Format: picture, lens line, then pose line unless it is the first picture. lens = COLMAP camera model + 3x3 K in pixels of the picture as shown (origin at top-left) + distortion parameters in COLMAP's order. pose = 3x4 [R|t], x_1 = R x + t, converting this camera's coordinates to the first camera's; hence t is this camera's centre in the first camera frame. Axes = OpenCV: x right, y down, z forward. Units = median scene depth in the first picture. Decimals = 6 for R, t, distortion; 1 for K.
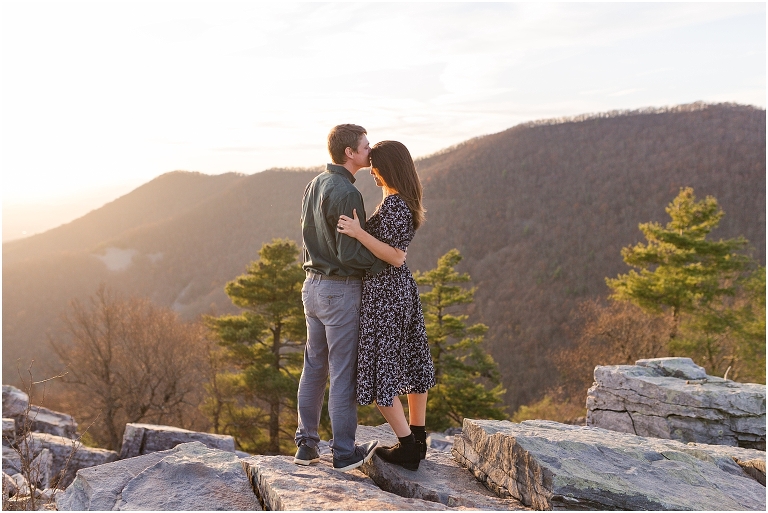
lens RADIAL K [[717.4, 0, 384.0], [0, 717.4, 256.5], [0, 0, 1]] dist [-0.002024, 0.002459]
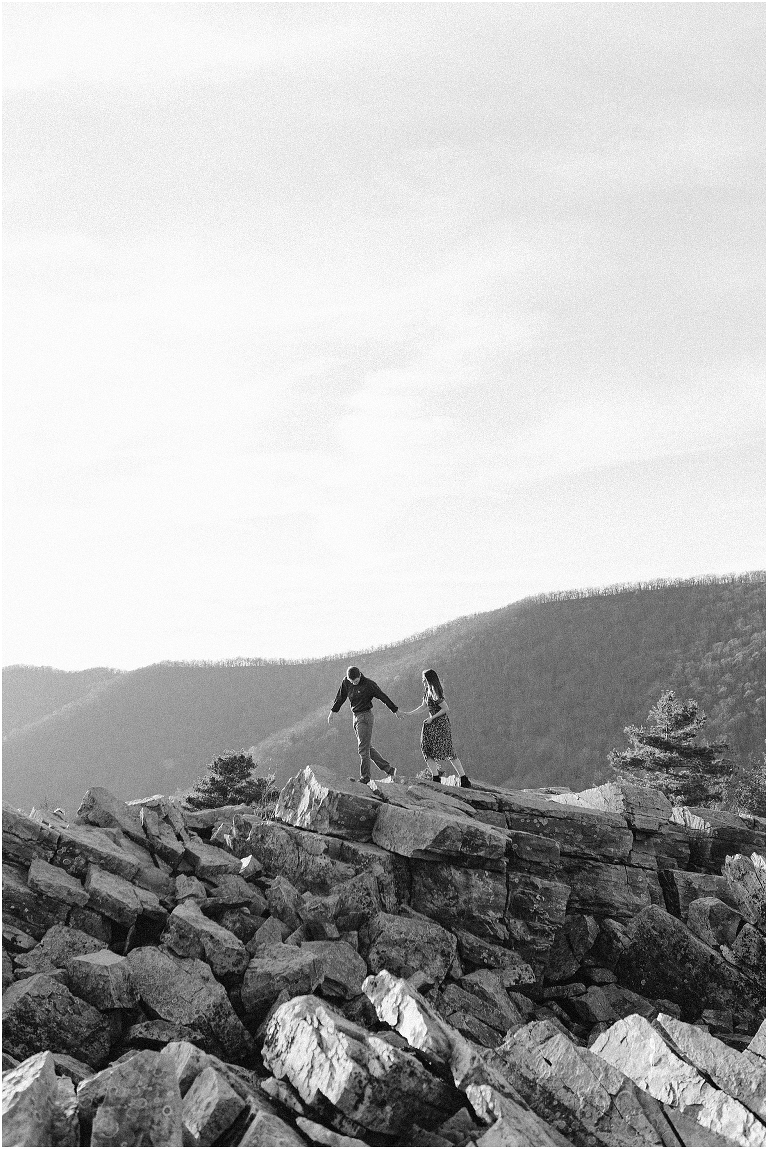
lens RADIAL K [[1078.2, 0, 384.0], [0, 1078.2, 574.5], [0, 0, 1]] dist [-0.006825, 0.020977]
pose [[0.998674, 0.004417, 0.051298, -0.032013], [0.006009, 0.979506, -0.201326, 0.031255], [-0.051137, 0.201367, 0.978180, -0.326406]]
